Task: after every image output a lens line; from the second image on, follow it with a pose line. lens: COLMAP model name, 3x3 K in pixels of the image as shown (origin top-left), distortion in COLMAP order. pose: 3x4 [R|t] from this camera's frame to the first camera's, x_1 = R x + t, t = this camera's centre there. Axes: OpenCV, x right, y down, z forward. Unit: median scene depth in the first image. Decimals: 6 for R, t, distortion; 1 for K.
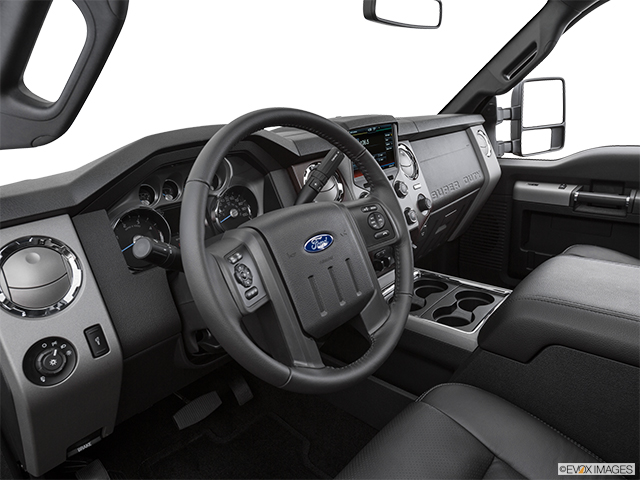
lens RADIAL K [[425.4, 0, 320.0], [0, 425.4, 240.0], [0, 0, 1]] dist [-0.006967, -0.001274]
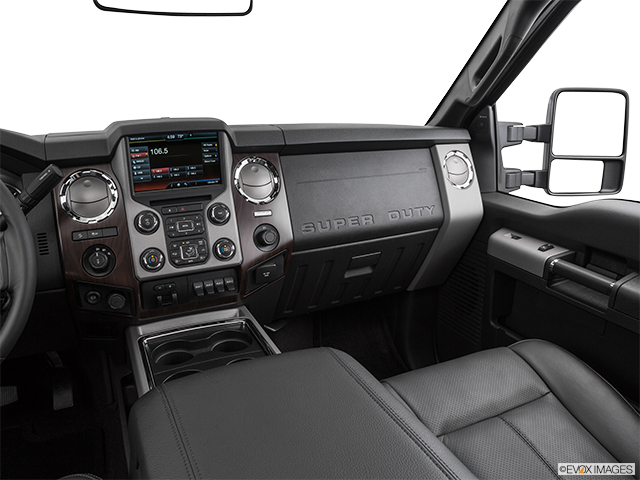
lens RADIAL K [[464.2, 0, 320.0], [0, 464.2, 240.0], [0, 0, 1]] dist [-0.143095, 0.080089]
pose [[0.911628, 0.177671, -0.370631, 0.265557], [-0.177571, 0.983496, 0.034697, -0.051549], [0.370678, 0.034182, 0.928132, 0.105495]]
